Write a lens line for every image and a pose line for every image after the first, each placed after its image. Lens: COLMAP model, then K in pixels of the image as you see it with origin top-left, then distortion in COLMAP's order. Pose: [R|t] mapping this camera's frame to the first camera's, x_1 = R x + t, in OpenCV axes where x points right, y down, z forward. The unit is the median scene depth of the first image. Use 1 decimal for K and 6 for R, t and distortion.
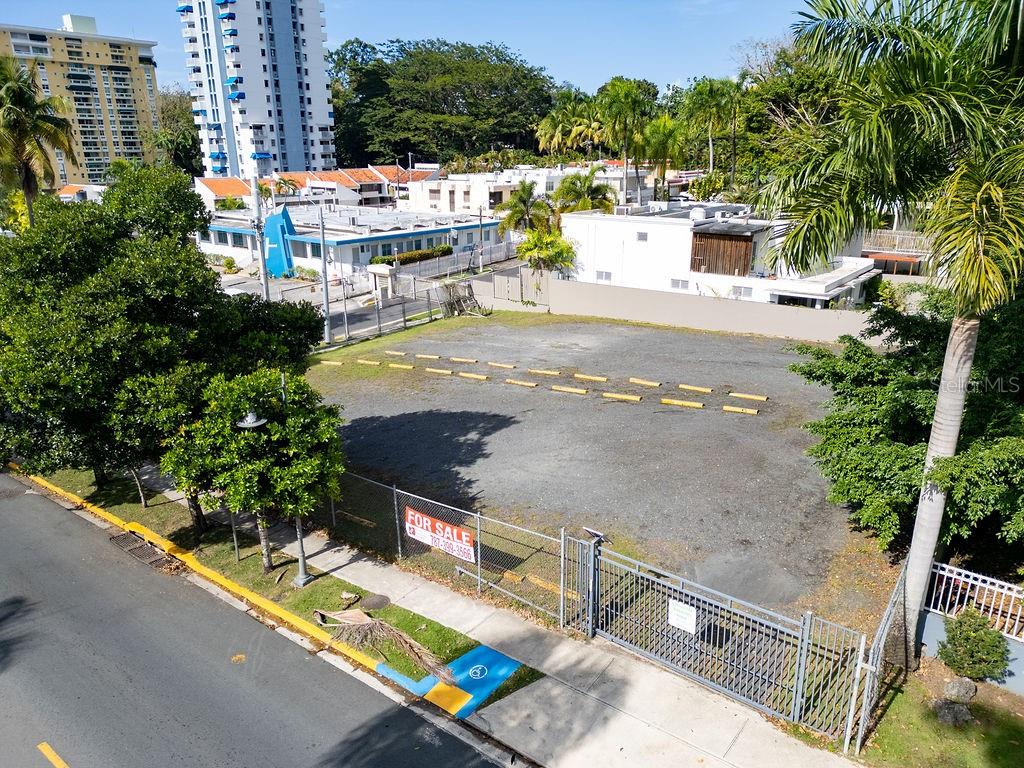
lens RADIAL K [[715.5, 0, 508.9], [0, 715.5, 385.0], [0, 0, 1]] dist [0.055741, -0.042614]
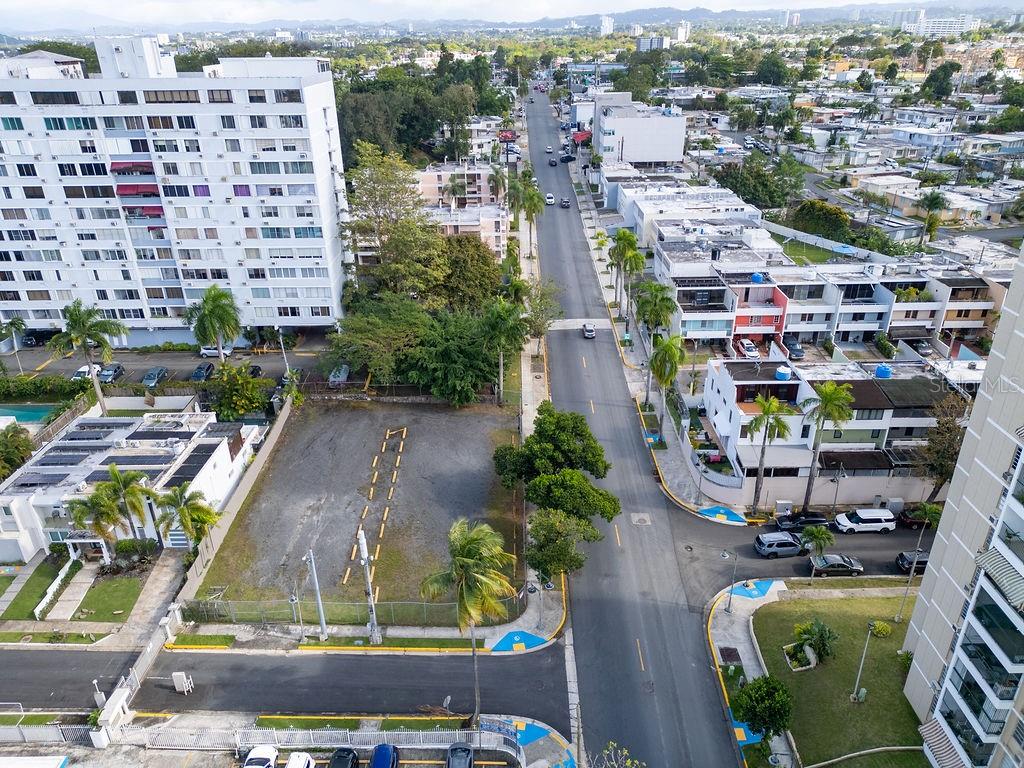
lens RADIAL K [[715.5, 0, 511.9], [0, 715.5, 383.8], [0, 0, 1]] dist [0.055741, -0.042614]
pose [[-0.620869, -0.332003, 0.710137, -0.383222], [0.263213, 0.765005, 0.587781, -0.335245], [-0.738404, 0.551852, -0.387581, 0.326008]]
